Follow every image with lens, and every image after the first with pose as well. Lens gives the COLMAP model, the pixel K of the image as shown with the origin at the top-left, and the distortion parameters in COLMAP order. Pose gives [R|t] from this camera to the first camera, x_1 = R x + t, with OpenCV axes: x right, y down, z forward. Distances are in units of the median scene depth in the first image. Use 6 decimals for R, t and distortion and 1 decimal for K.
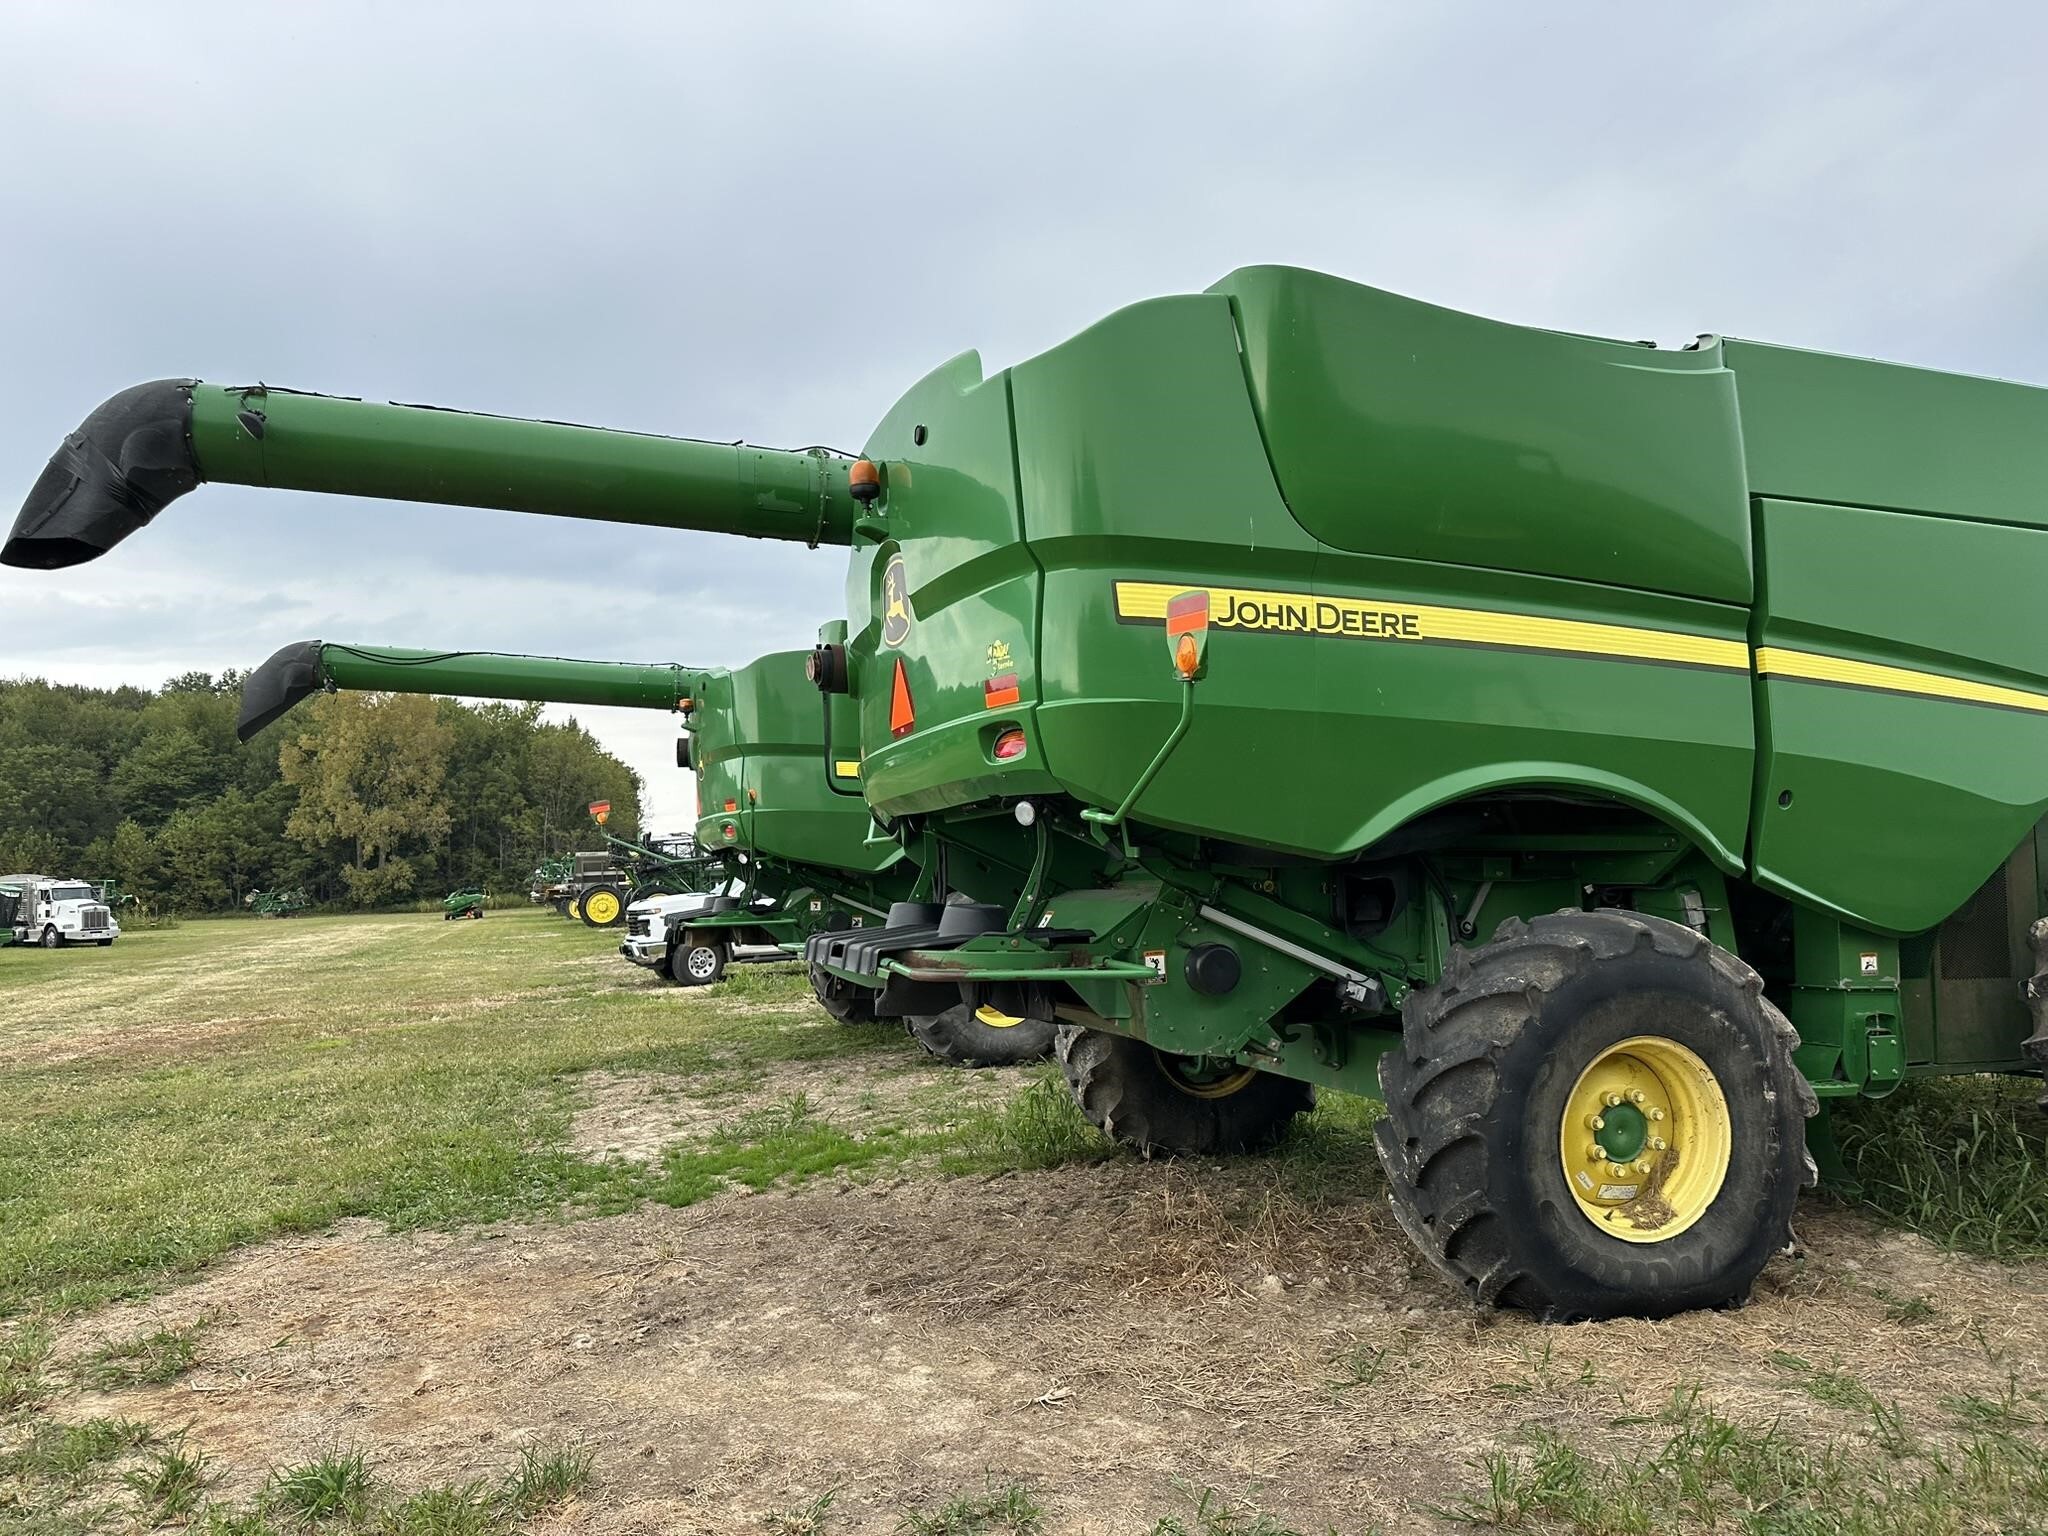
lens RADIAL K [[1441.2, 0, 1014.9], [0, 1441.2, 769.0], [0, 0, 1]] dist [0.075620, -0.083565]
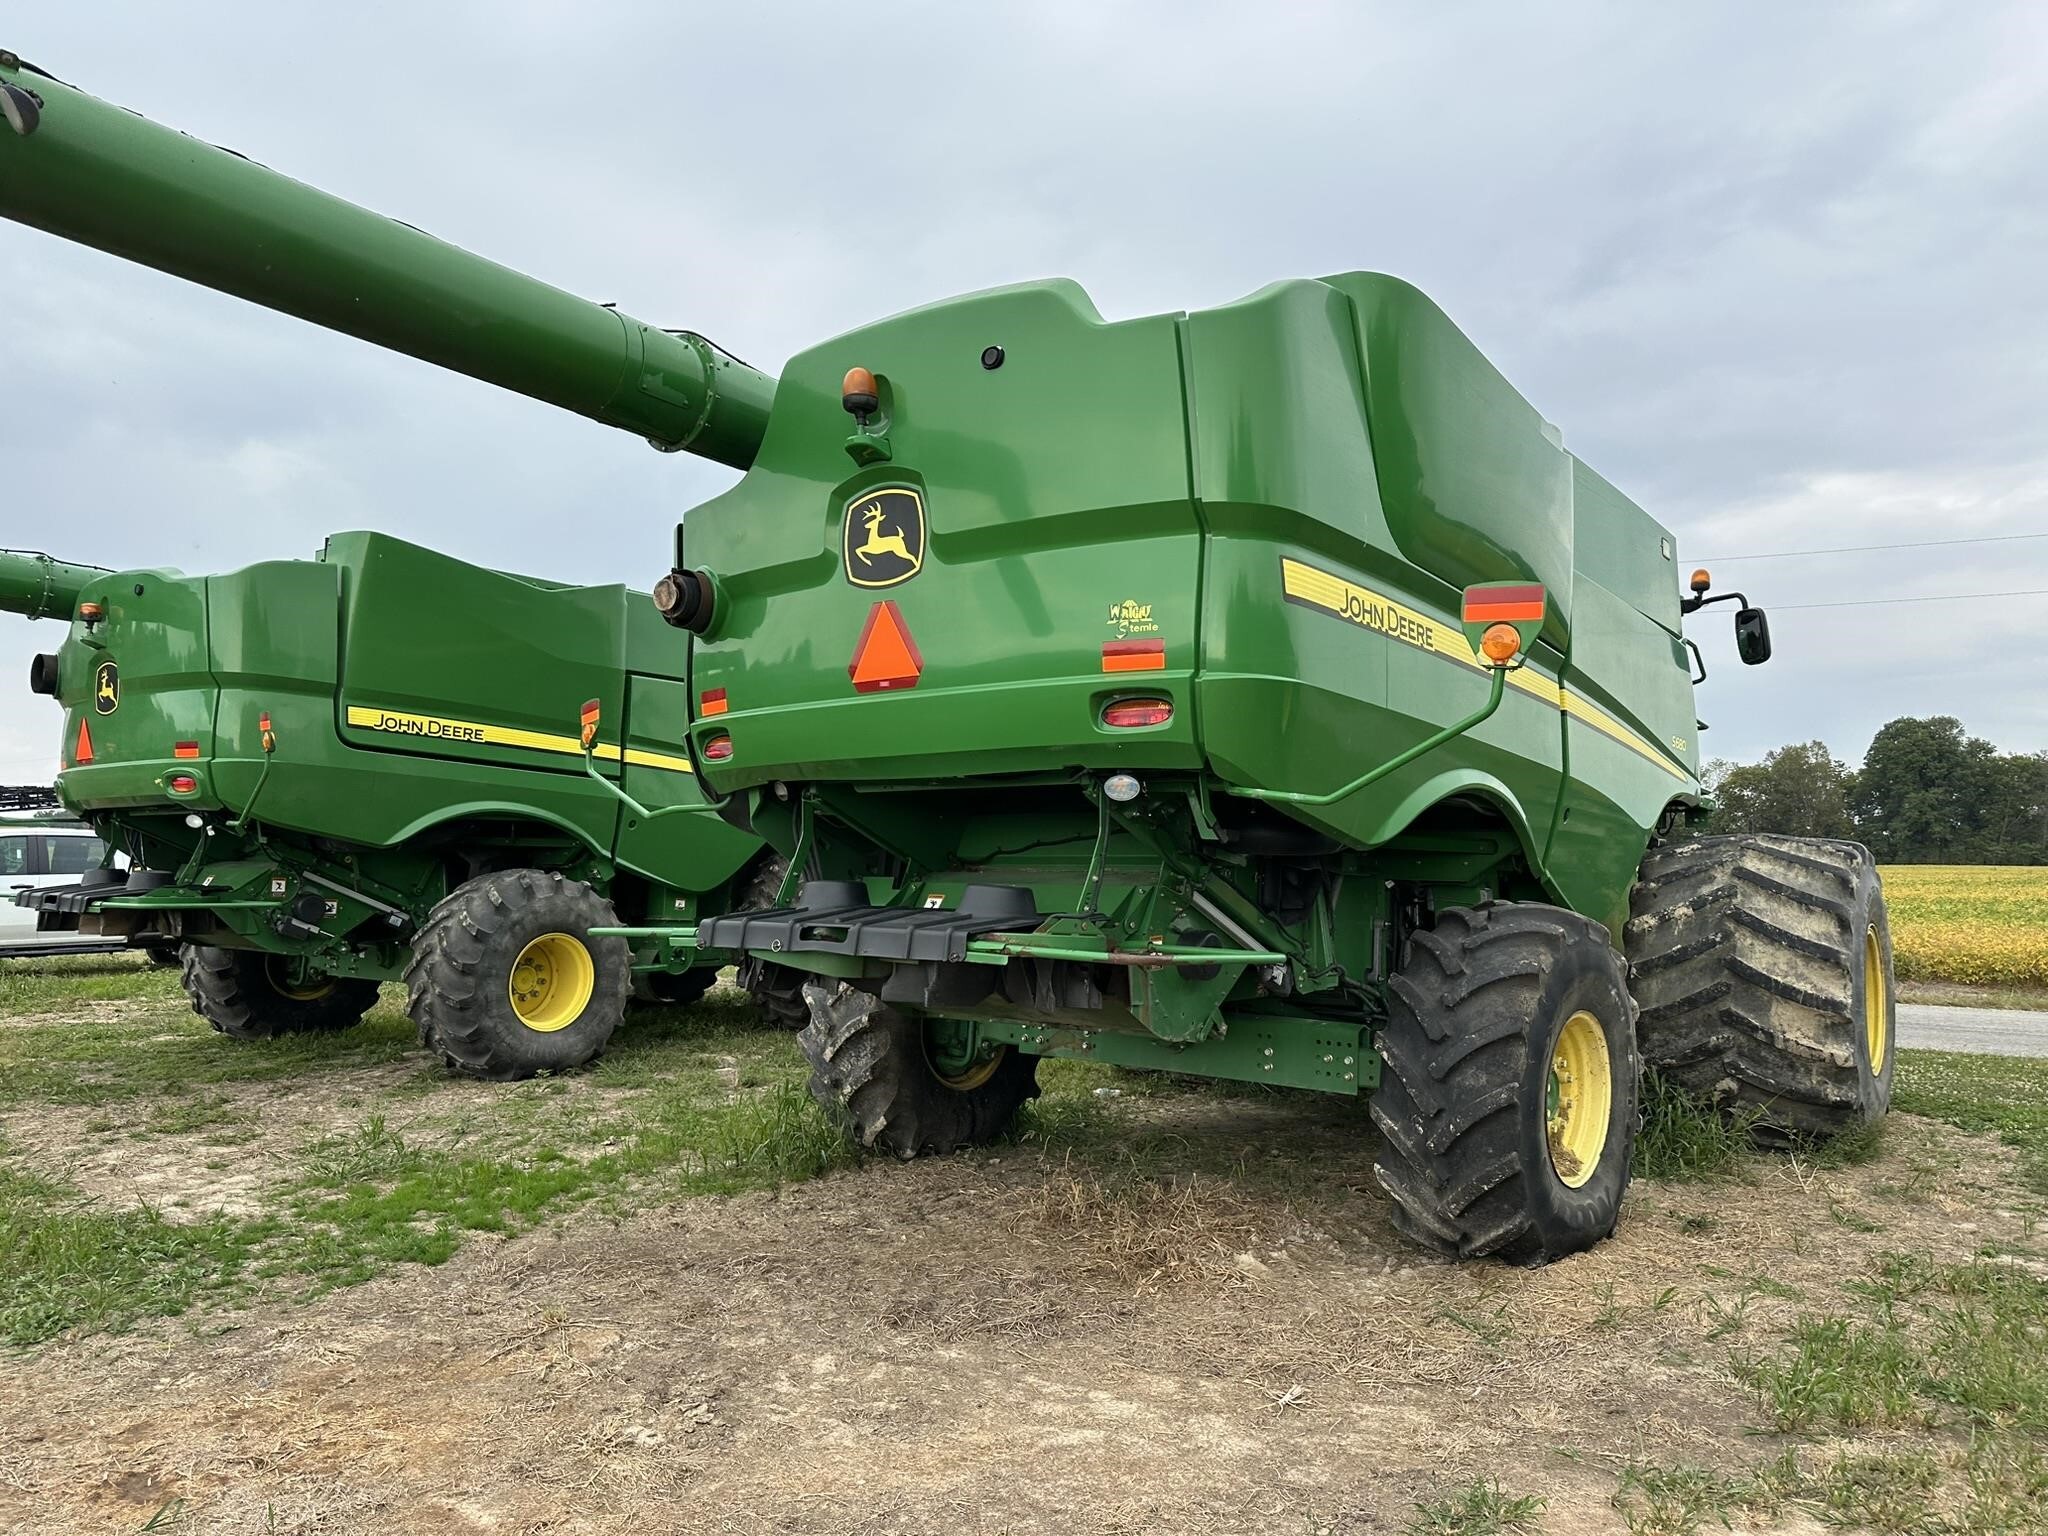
lens RADIAL K [[1441.2, 0, 1043.6], [0, 1441.2, 771.2], [0, 0, 1]] dist [0.075620, -0.083565]
pose [[0.838125, 0.070255, 0.540935, -0.545854], [-0.071913, 0.997247, -0.018098, 0.040817], [-0.540717, -0.023732, 0.840869, 0.240810]]
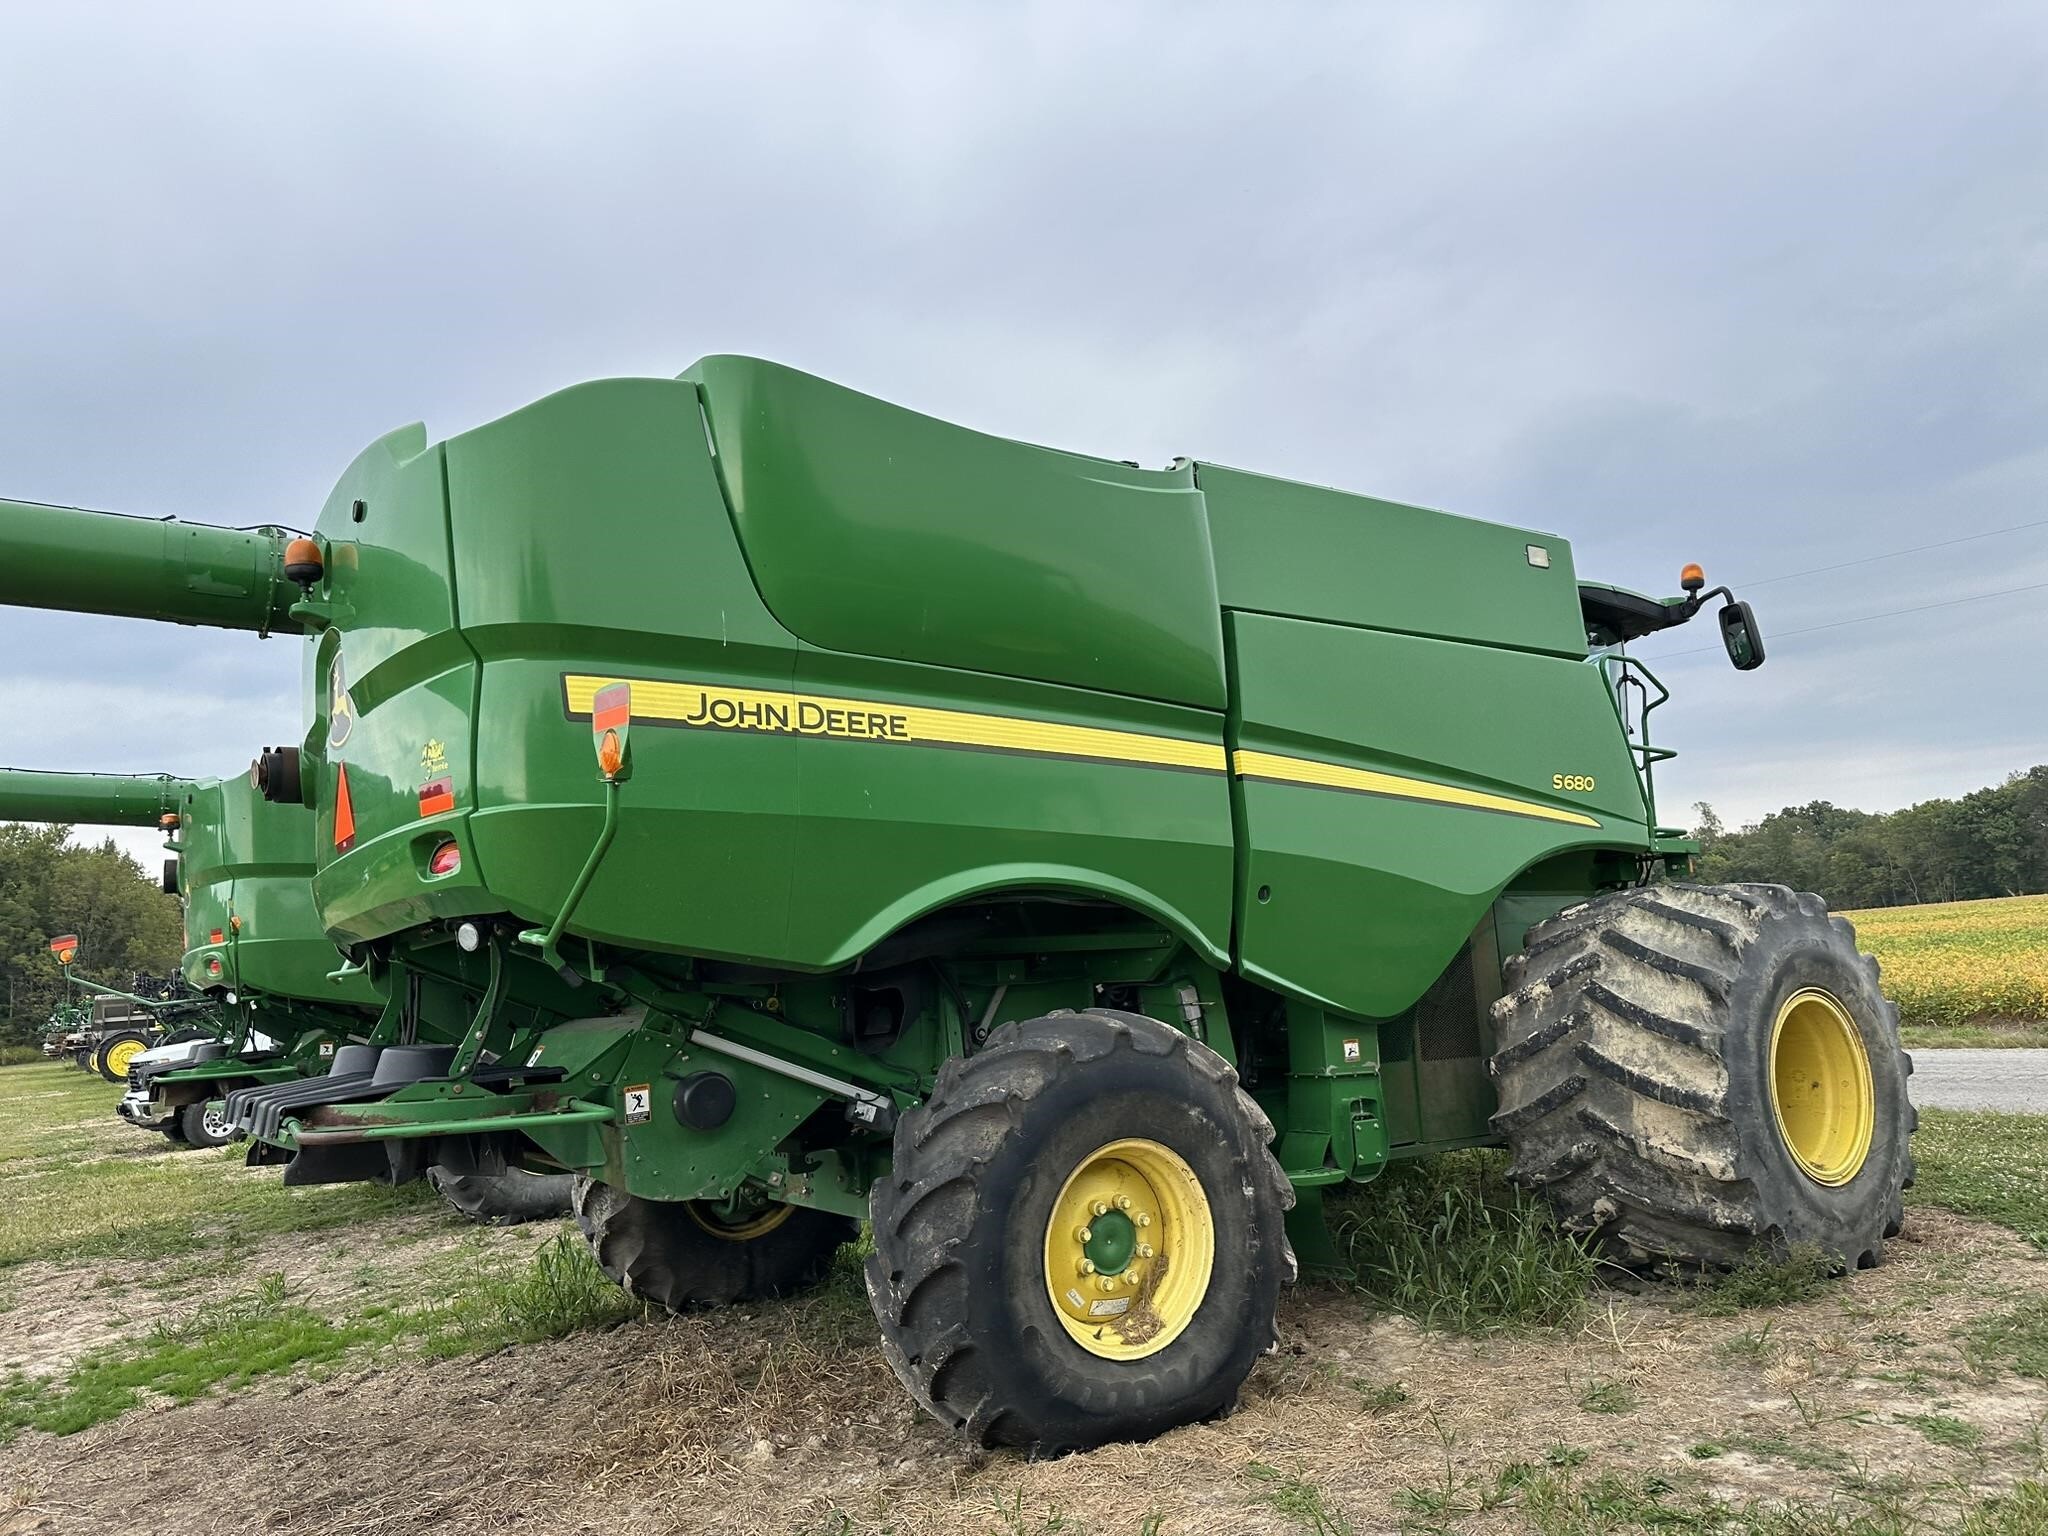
lens RADIAL K [[1441.2, 0, 1033.8], [0, 1441.2, 739.2], [0, 0, 1]] dist [0.075620, -0.083565]
pose [[0.965361, 0.001247, 0.260915, 0.106451], [0.023827, 0.995389, -0.092916, 0.002169], [-0.259828, 0.095914, 0.960880, 0.043080]]
